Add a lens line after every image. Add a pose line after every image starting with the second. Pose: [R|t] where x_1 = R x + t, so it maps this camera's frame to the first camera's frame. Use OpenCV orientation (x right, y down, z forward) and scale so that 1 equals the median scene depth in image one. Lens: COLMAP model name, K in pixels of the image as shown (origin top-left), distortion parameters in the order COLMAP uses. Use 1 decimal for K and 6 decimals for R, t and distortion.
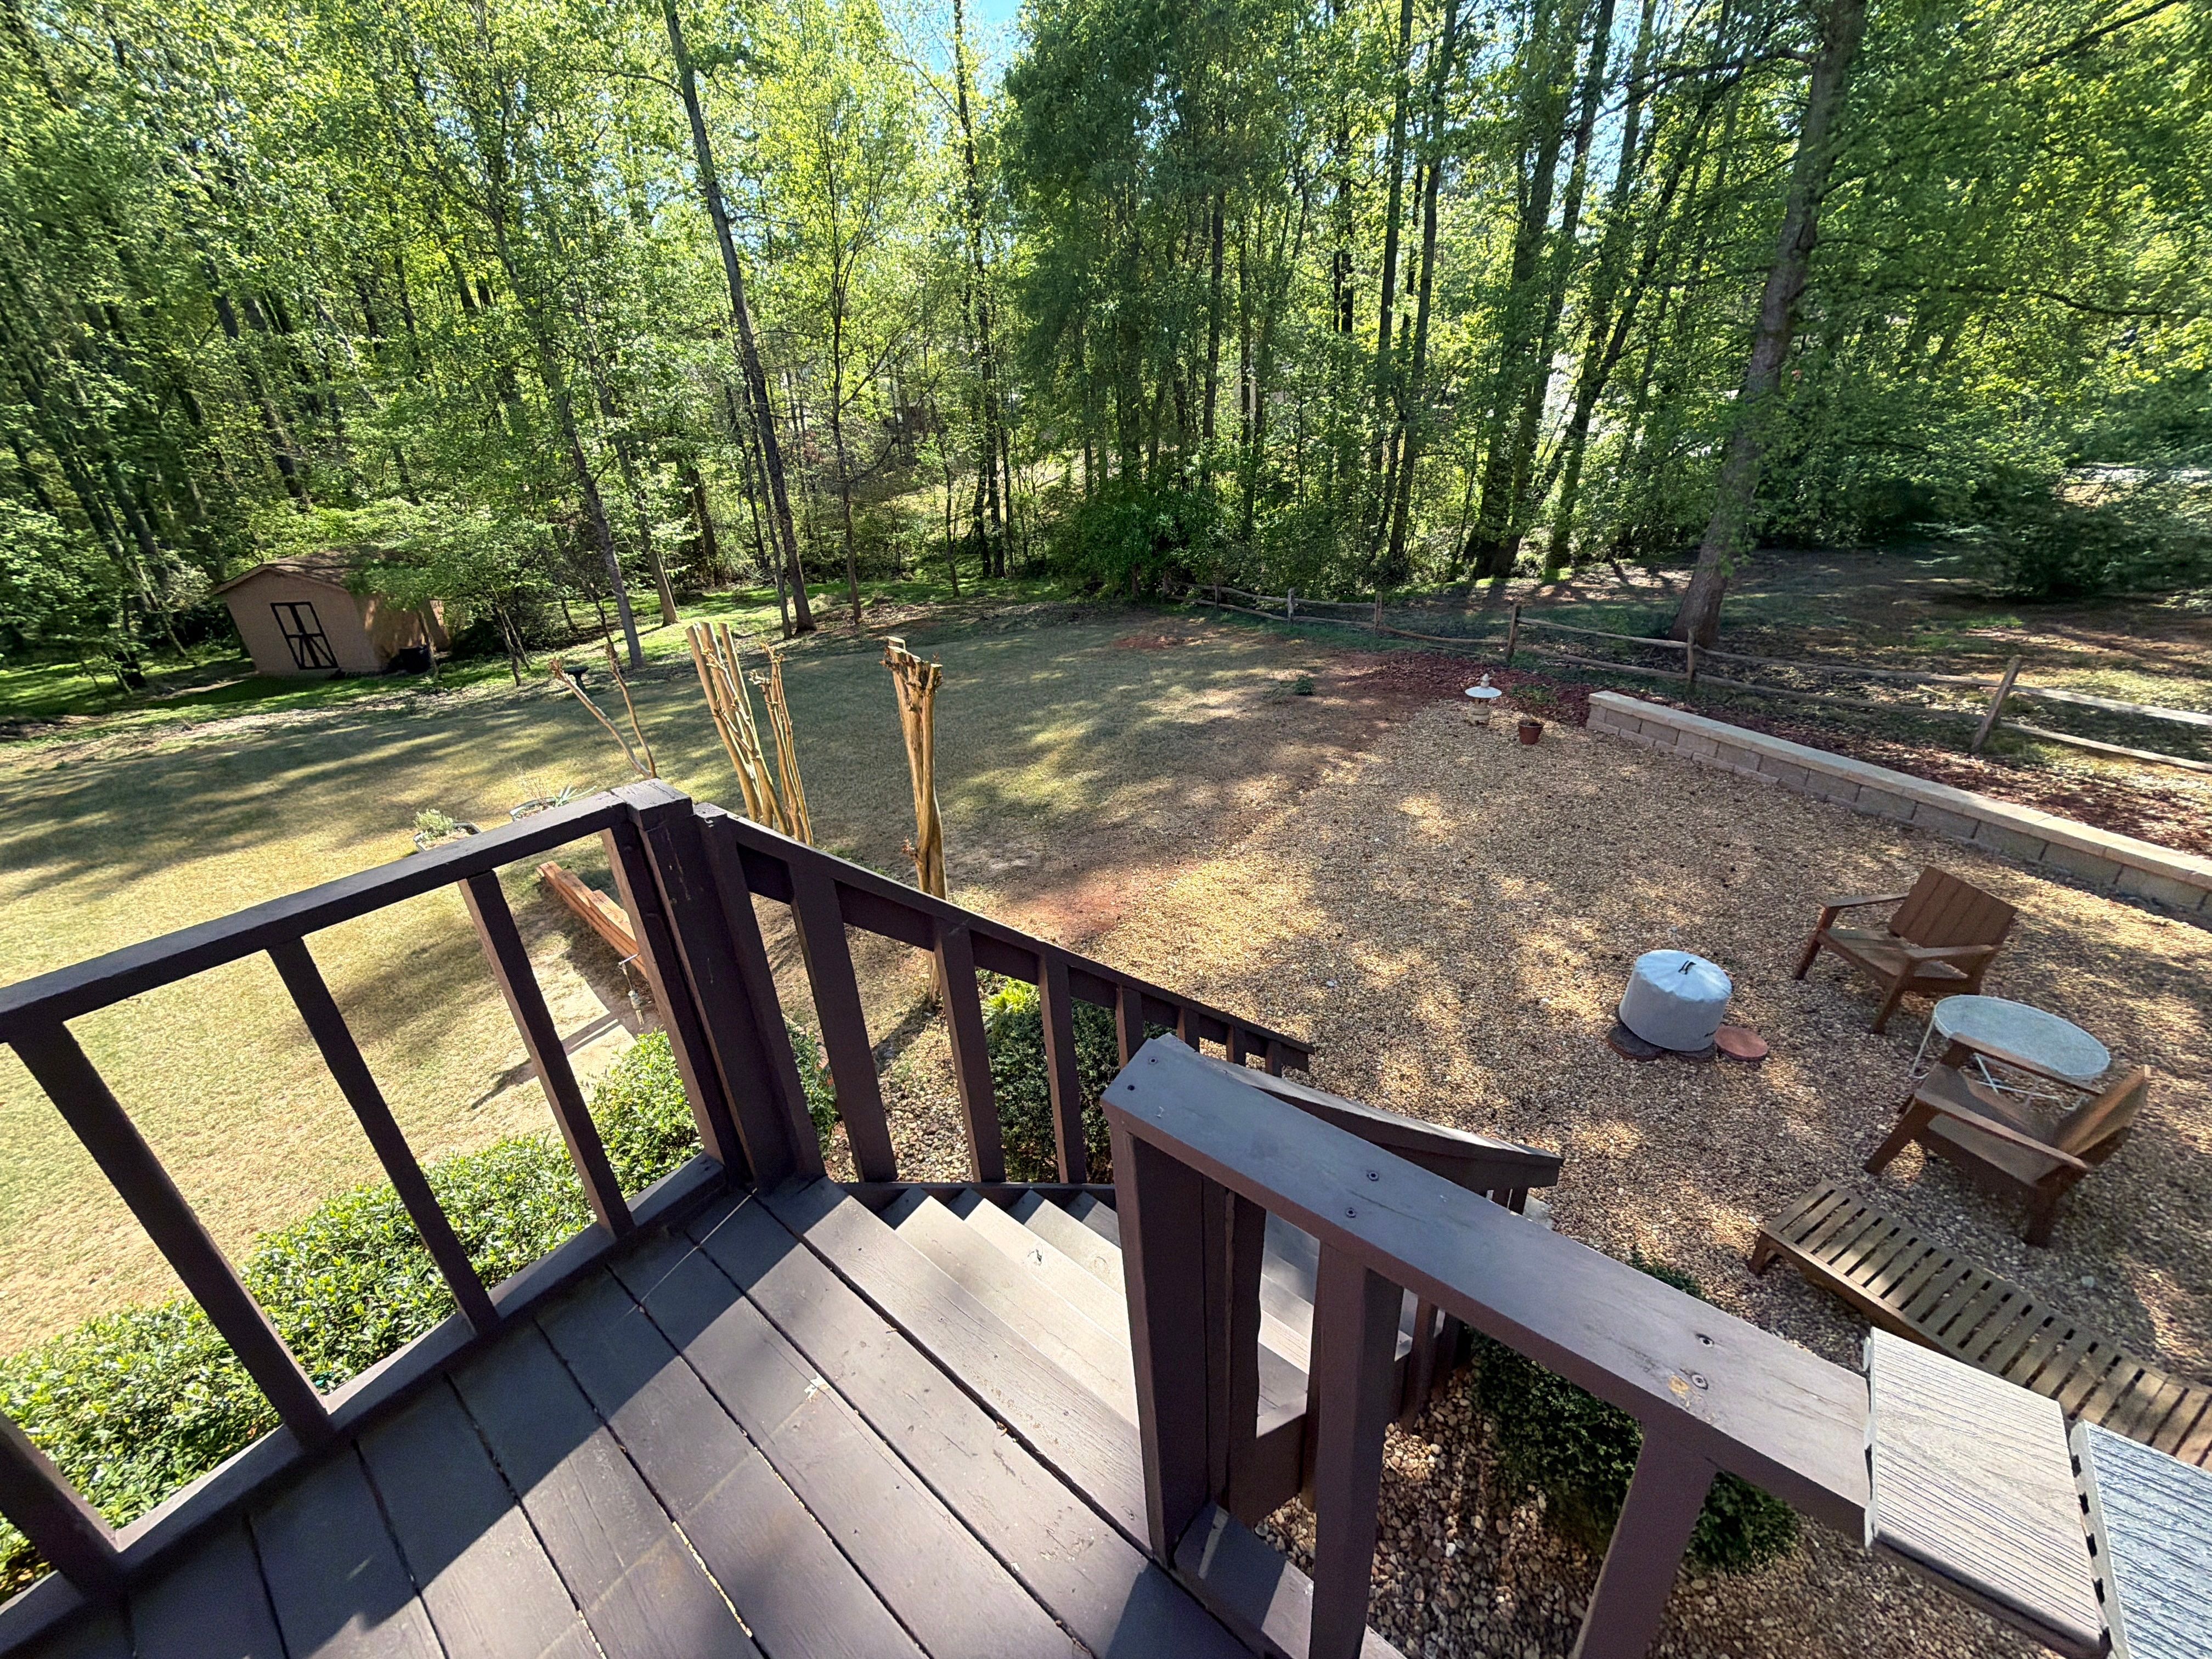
lens RADIAL K [[879.7, 0, 1106.0], [0, 879.7, 829.5], [0, 0, 1]] dist [0.003024, 0.000111]
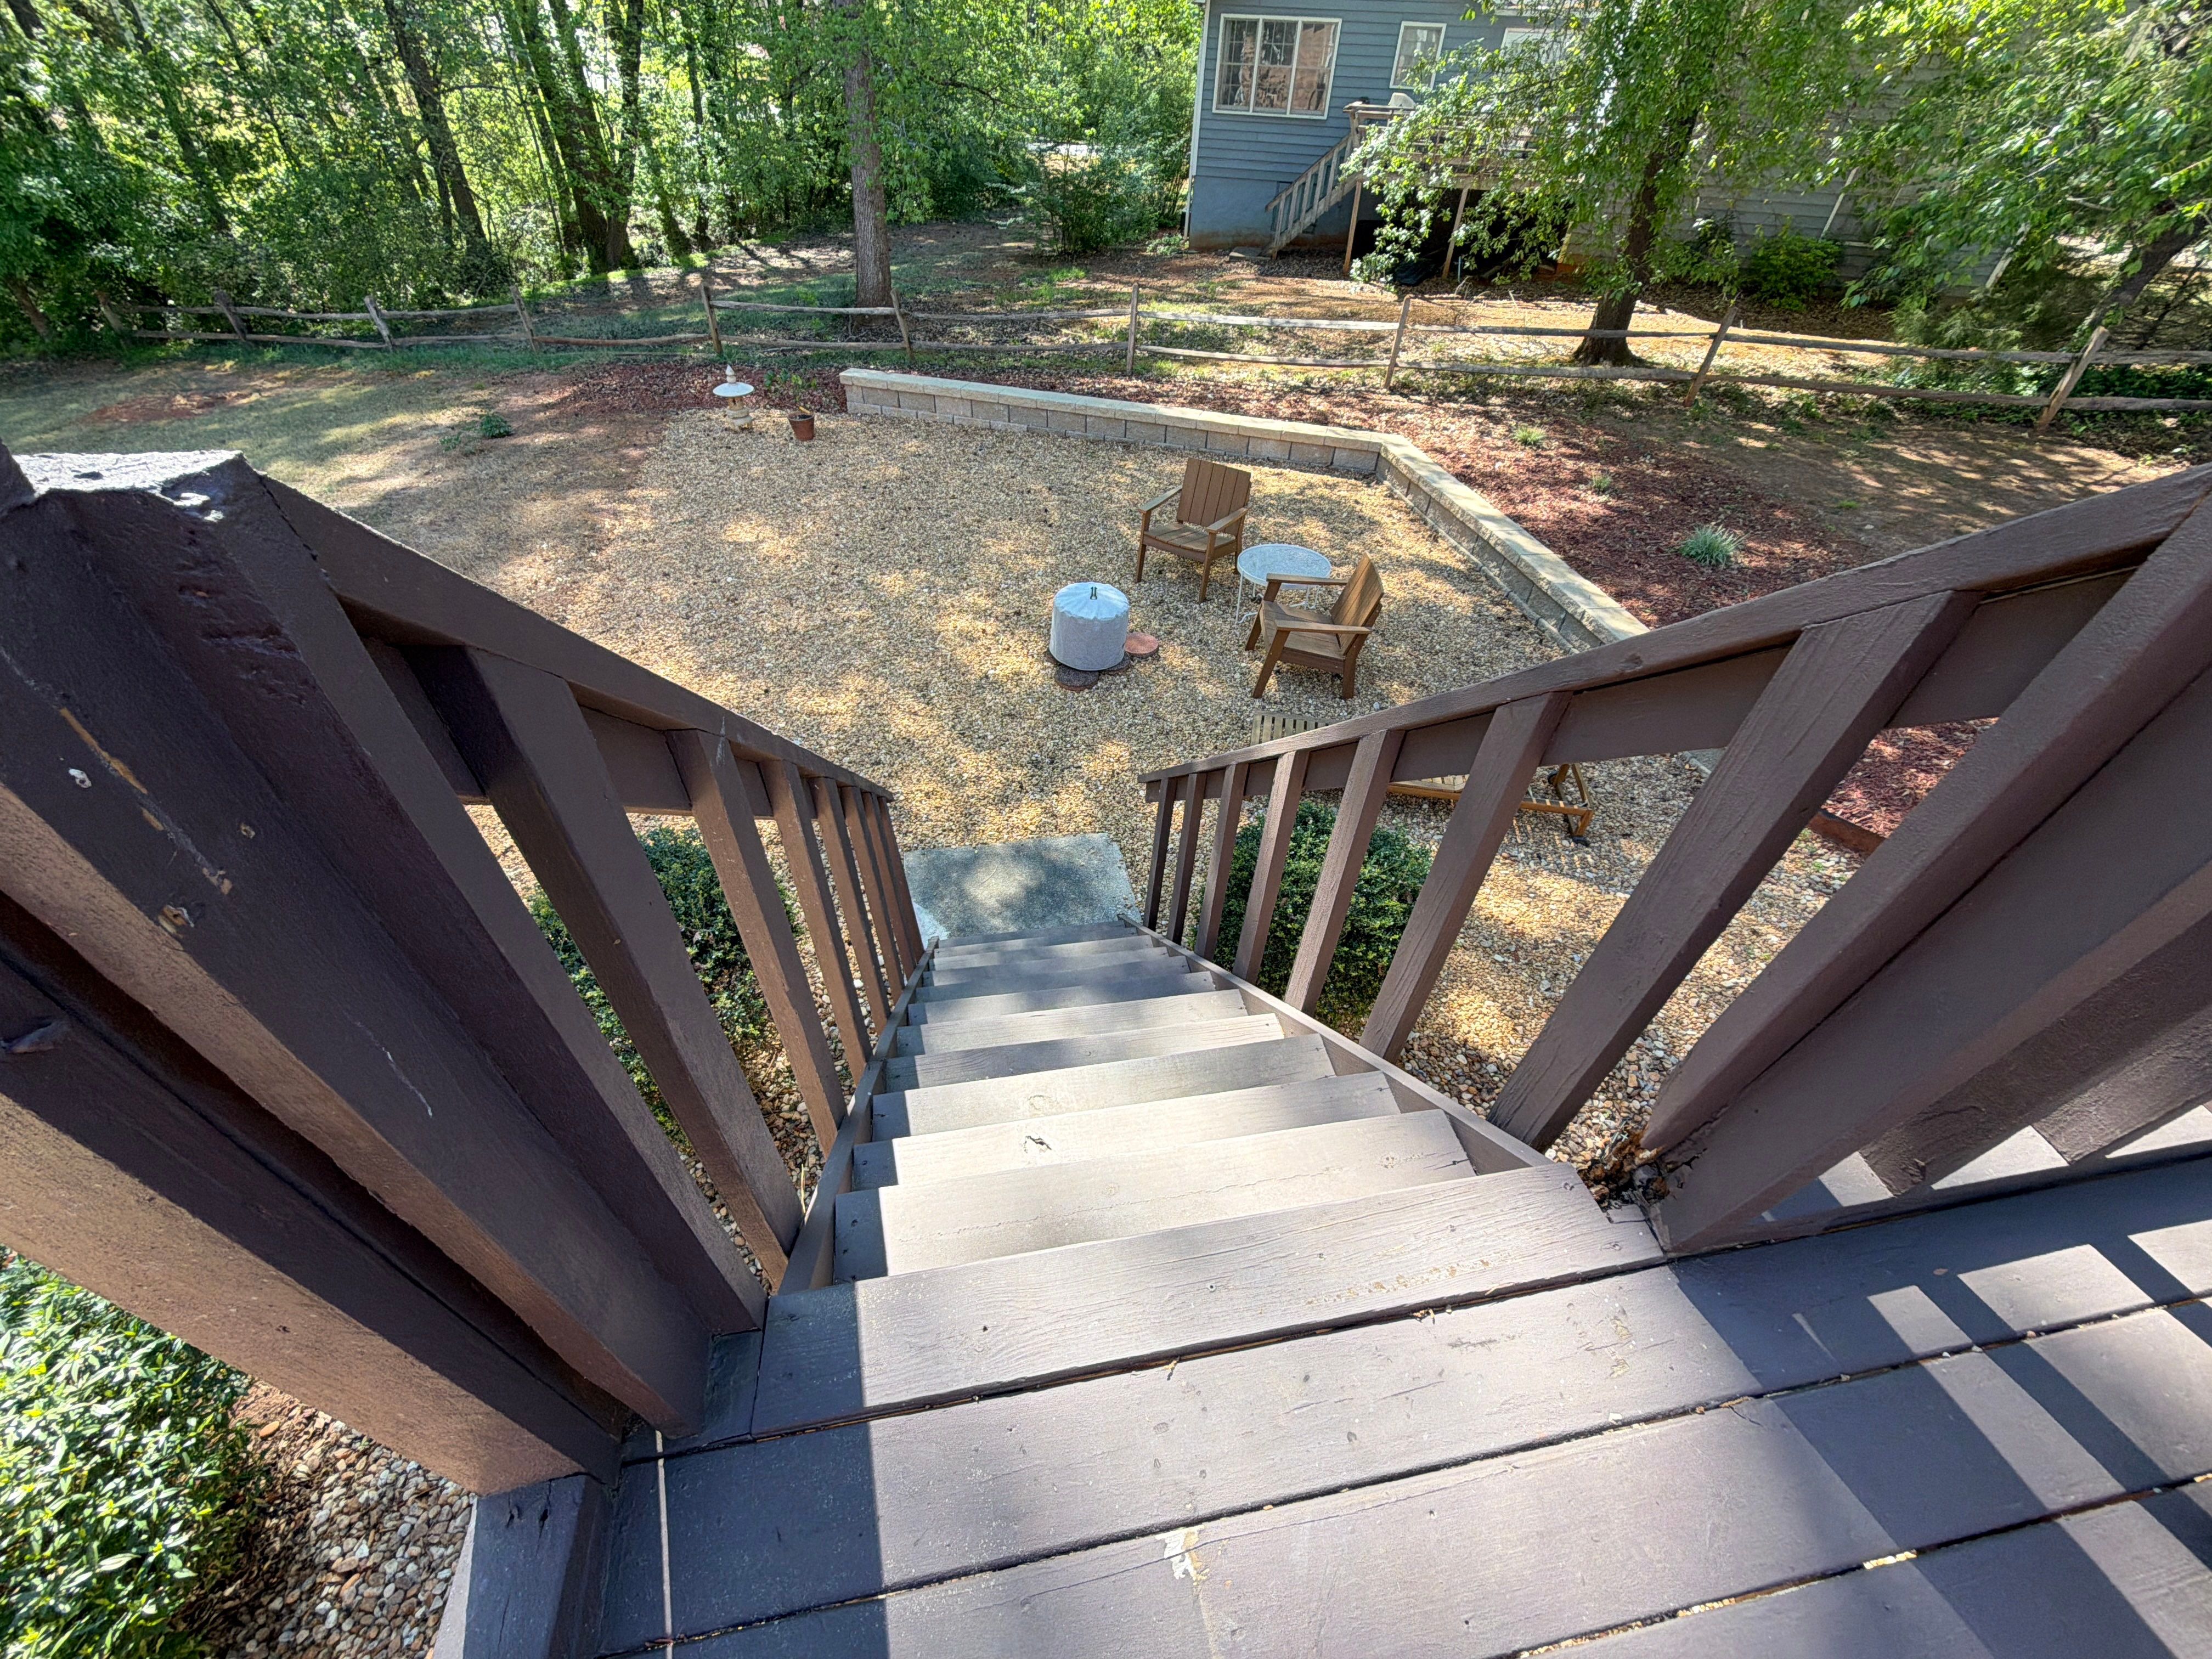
lens RADIAL K [[879.7, 0, 1106.0], [0, 879.7, 829.5], [0, 0, 1]] dist [0.003024, 0.000111]
pose [[0.645113, -0.456016, 0.613090, -0.089129], [0.272934, 0.886973, 0.372540, 0.008434], [-0.713678, -0.072998, 0.696660, 0.129104]]
